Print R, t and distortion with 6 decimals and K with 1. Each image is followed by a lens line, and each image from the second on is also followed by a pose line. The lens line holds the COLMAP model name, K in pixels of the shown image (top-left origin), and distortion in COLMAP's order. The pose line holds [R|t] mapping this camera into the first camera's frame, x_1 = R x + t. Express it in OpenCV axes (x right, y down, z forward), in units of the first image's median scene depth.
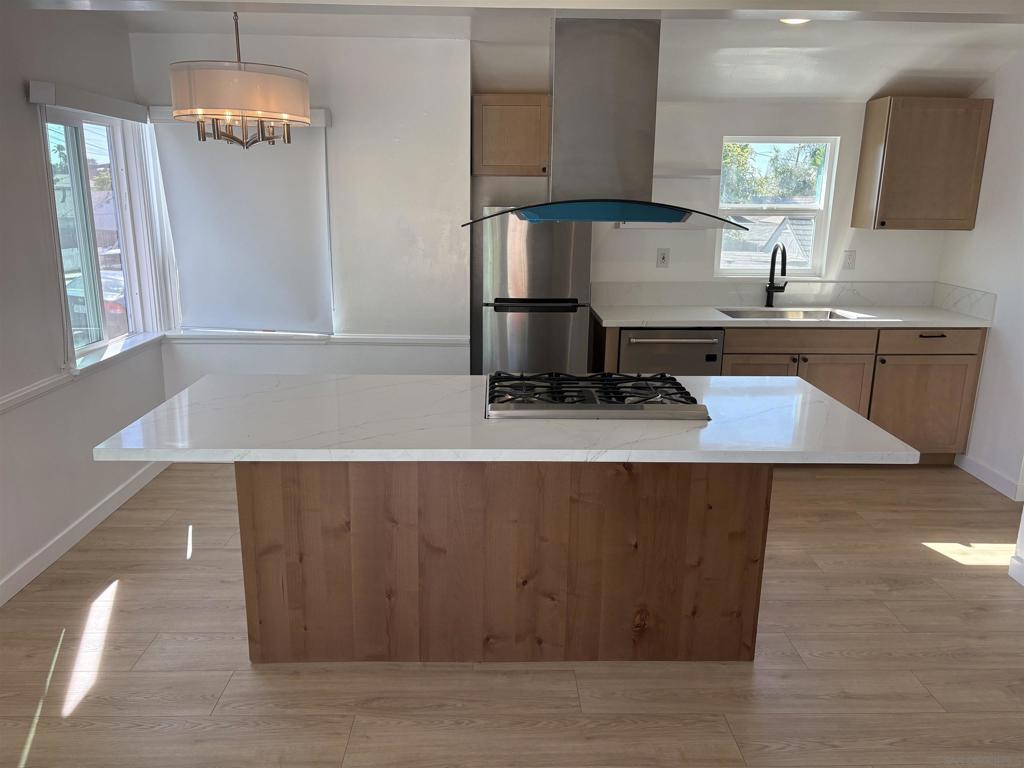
lens RADIAL K [[770.6, 0, 509.9], [0, 770.6, 387.9], [0, 0, 1]] dist [0.064093, -0.071891]
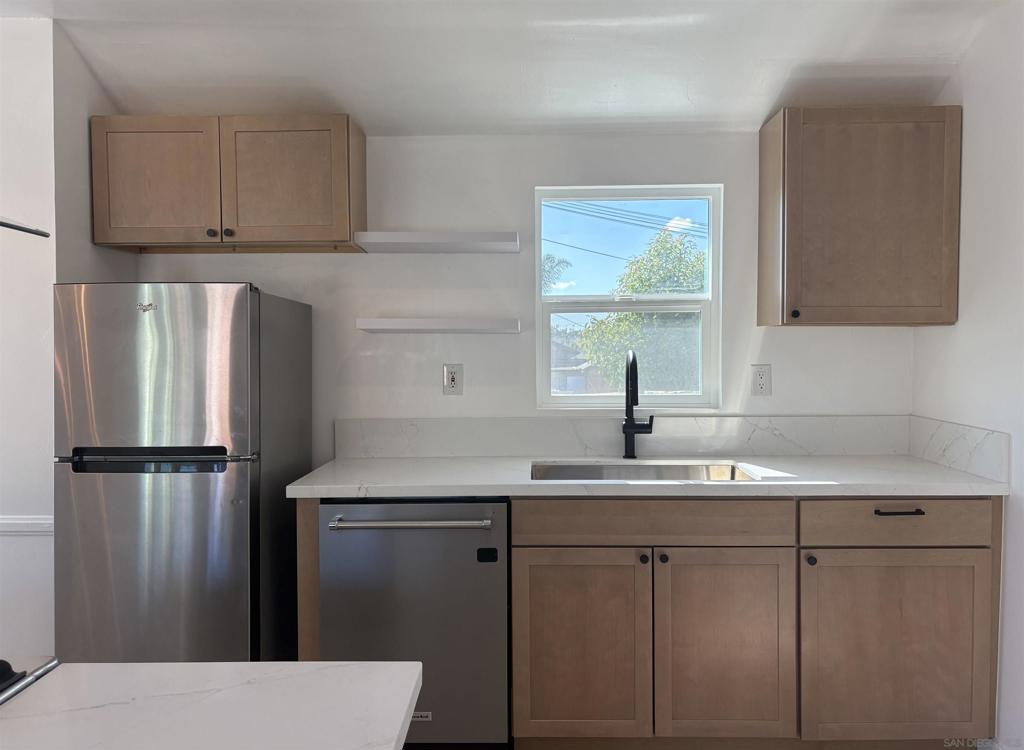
lens RADIAL K [[791.9, 0, 512.2], [0, 791.9, 371.6], [0, 0, 1]] dist [0.005944, 0.001433]
pose [[0.998726, -0.014235, -0.048420, 0.303268], [0.003752, 0.977687, -0.210034, -0.047449], [0.050329, 0.209585, 0.976494, 0.434671]]
